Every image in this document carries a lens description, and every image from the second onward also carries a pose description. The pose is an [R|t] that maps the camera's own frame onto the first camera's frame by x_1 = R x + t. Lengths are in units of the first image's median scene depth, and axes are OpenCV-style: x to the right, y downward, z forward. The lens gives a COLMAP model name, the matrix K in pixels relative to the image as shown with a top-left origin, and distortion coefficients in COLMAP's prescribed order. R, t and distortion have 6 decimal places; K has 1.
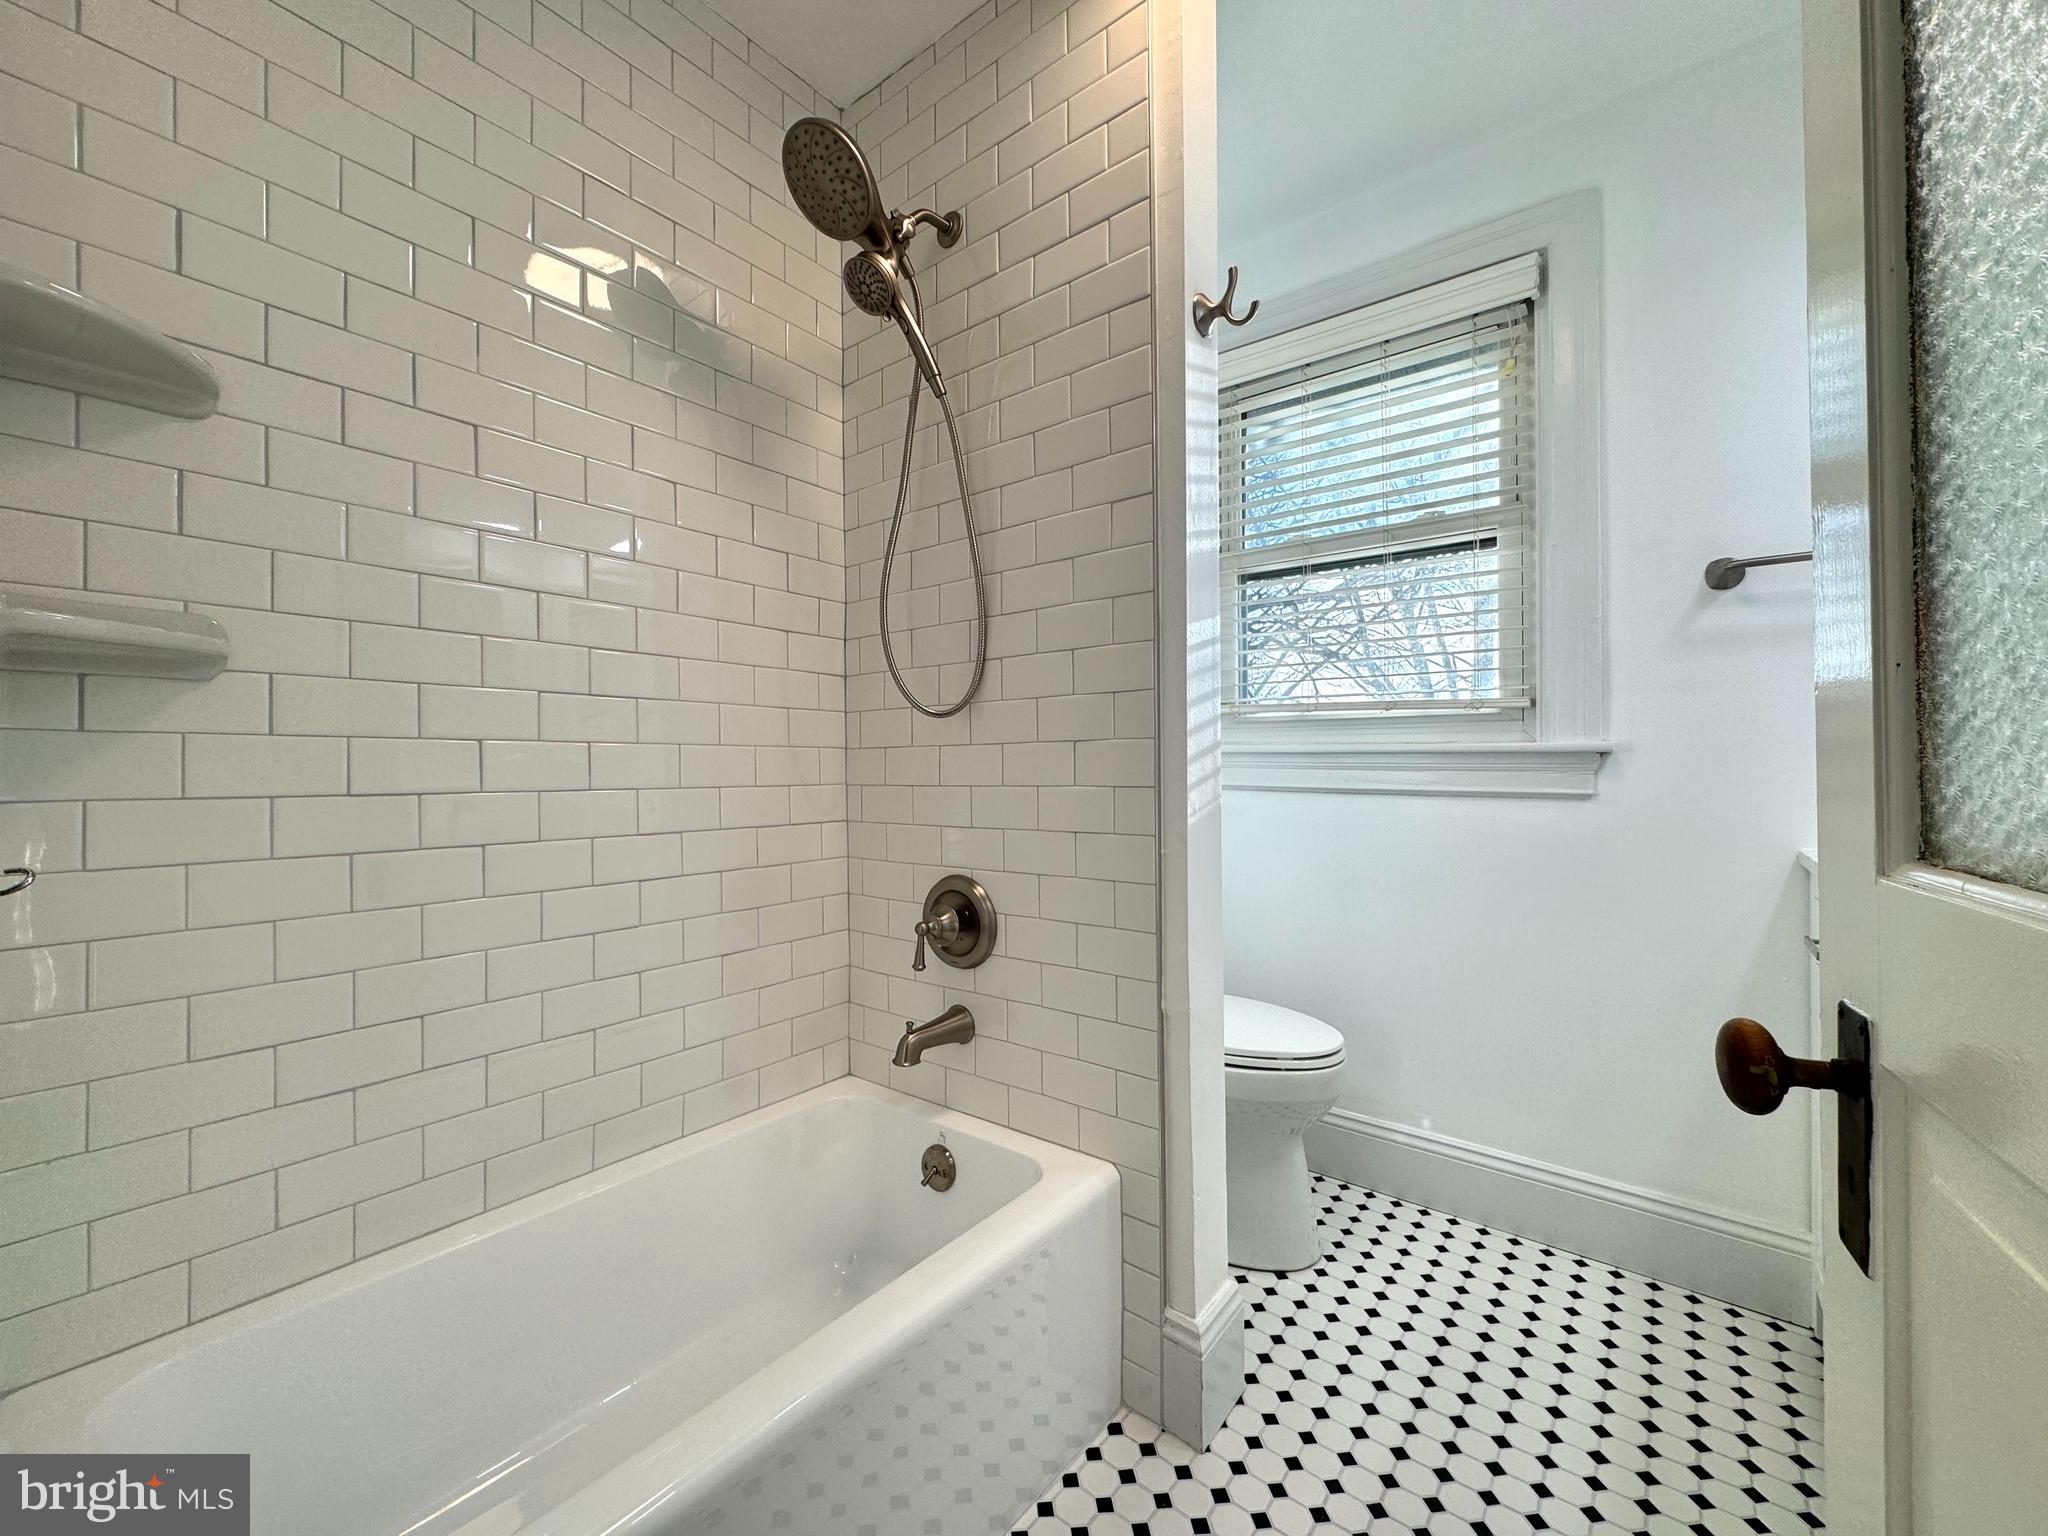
lens RADIAL K [[814.9, 0, 1021.2], [0, 814.9, 765.1], [0, 0, 1]] dist [-0.003902, 0.000470]
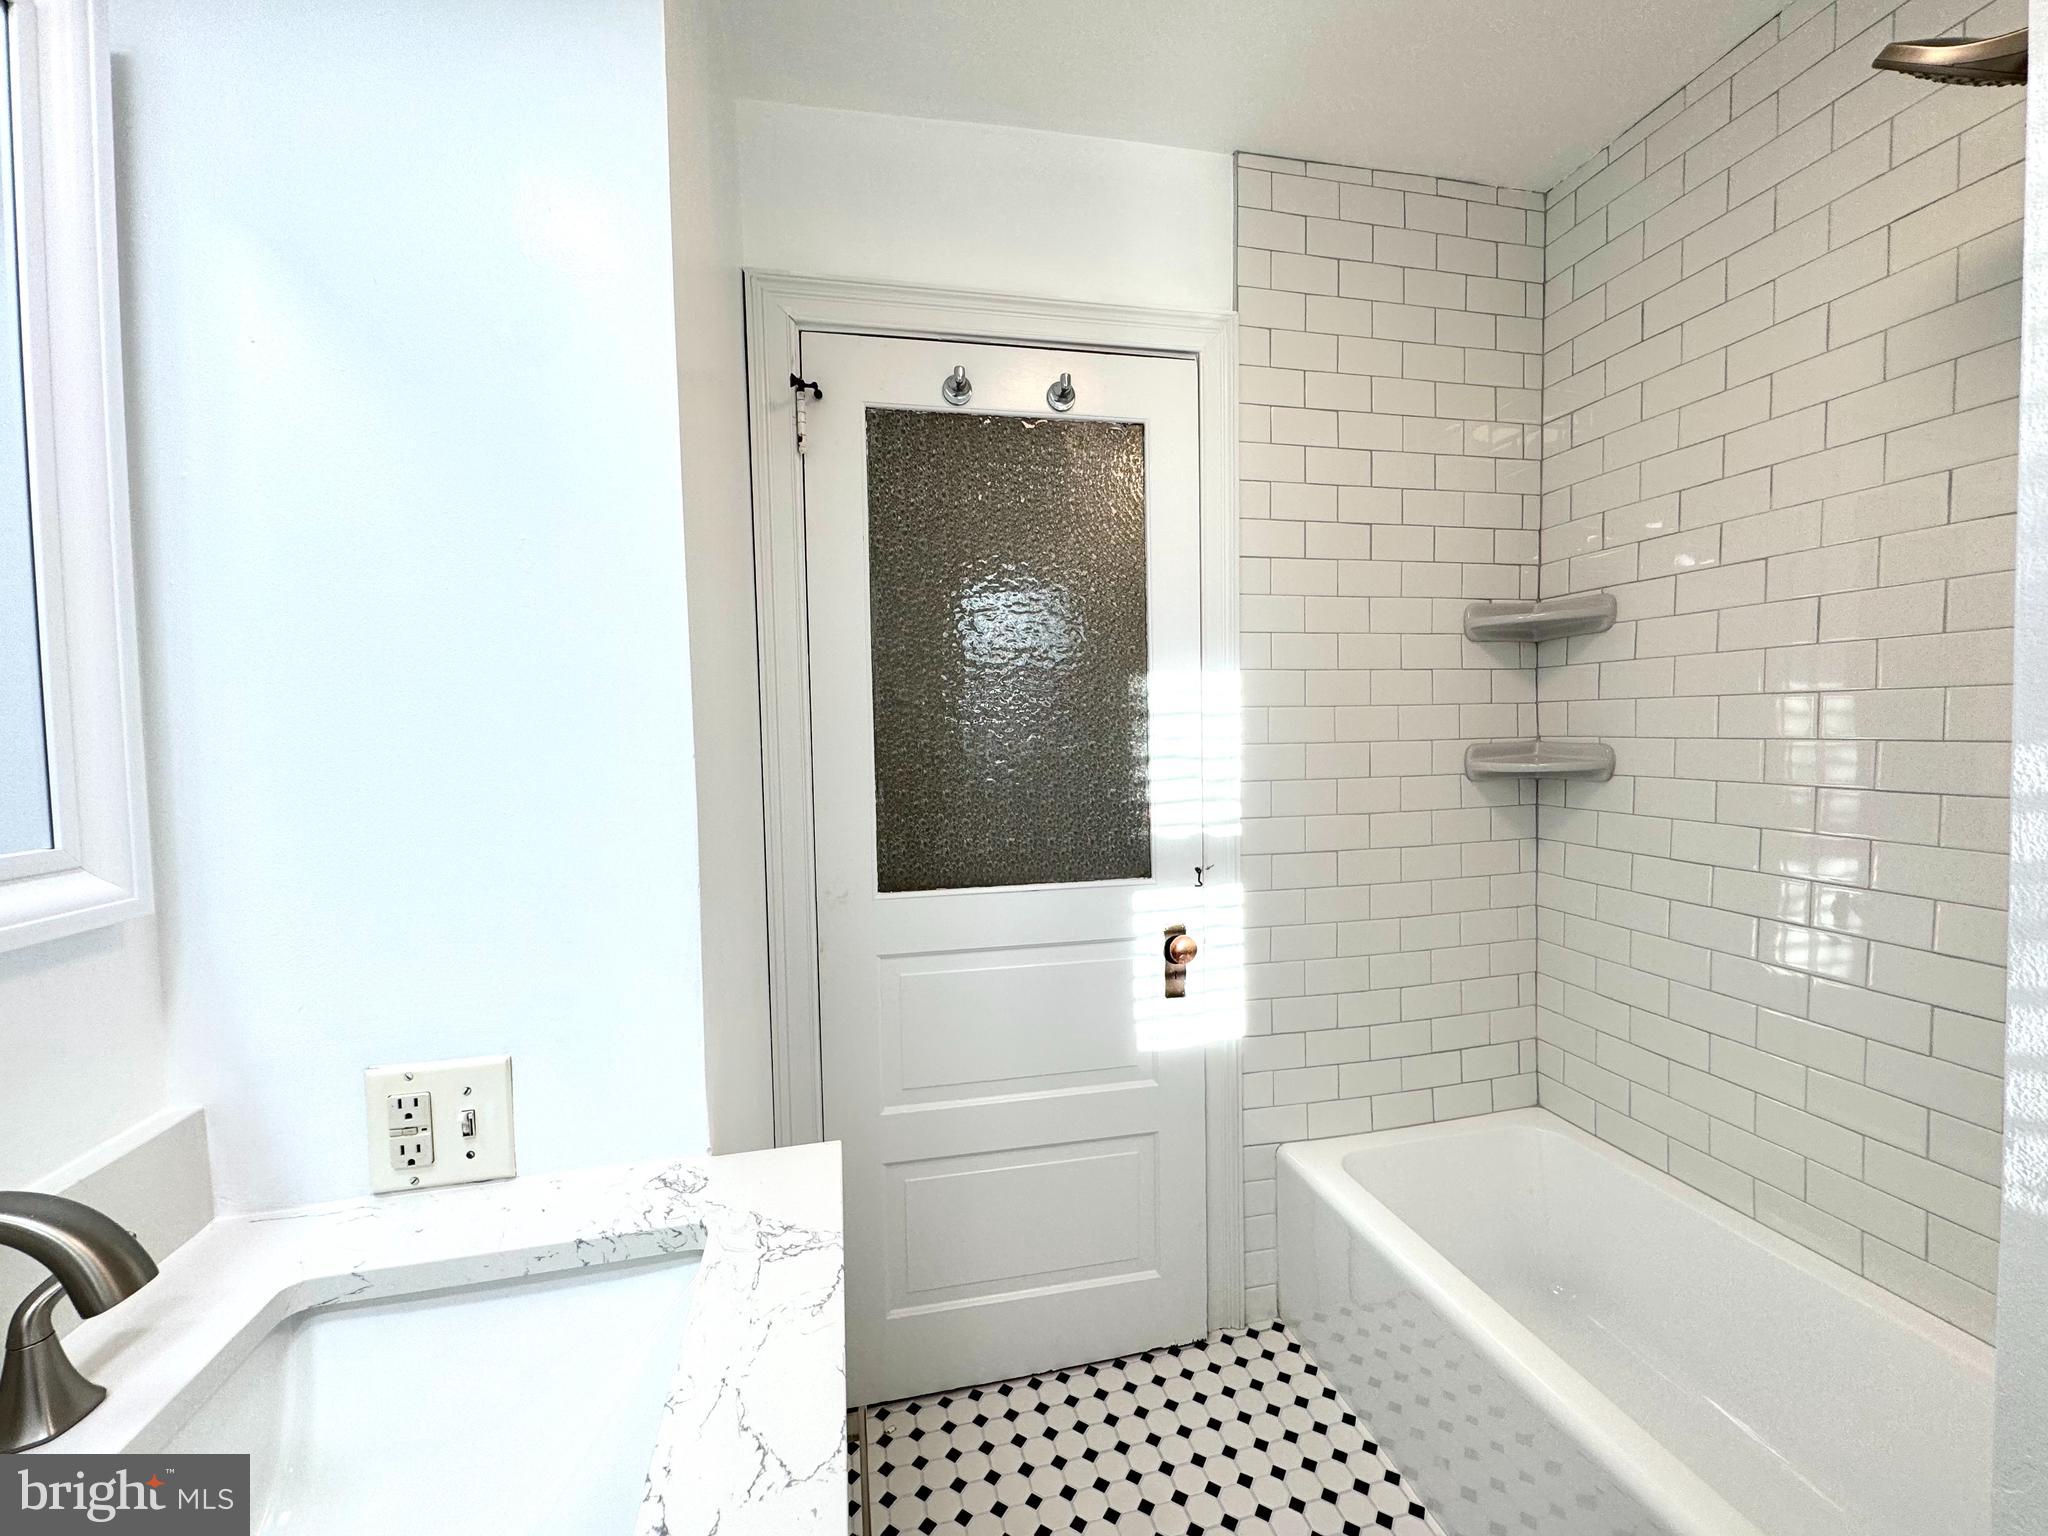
lens RADIAL K [[814.9, 0, 1017.7], [0, 814.9, 758.8], [0, 0, 1]] dist [-0.003902, 0.000470]
pose [[-0.633692, 0.047739, -0.772111, 1.111611], [0.027486, 0.998853, 0.039200, -0.249167], [0.773097, 0.003619, -0.634278, 1.105721]]
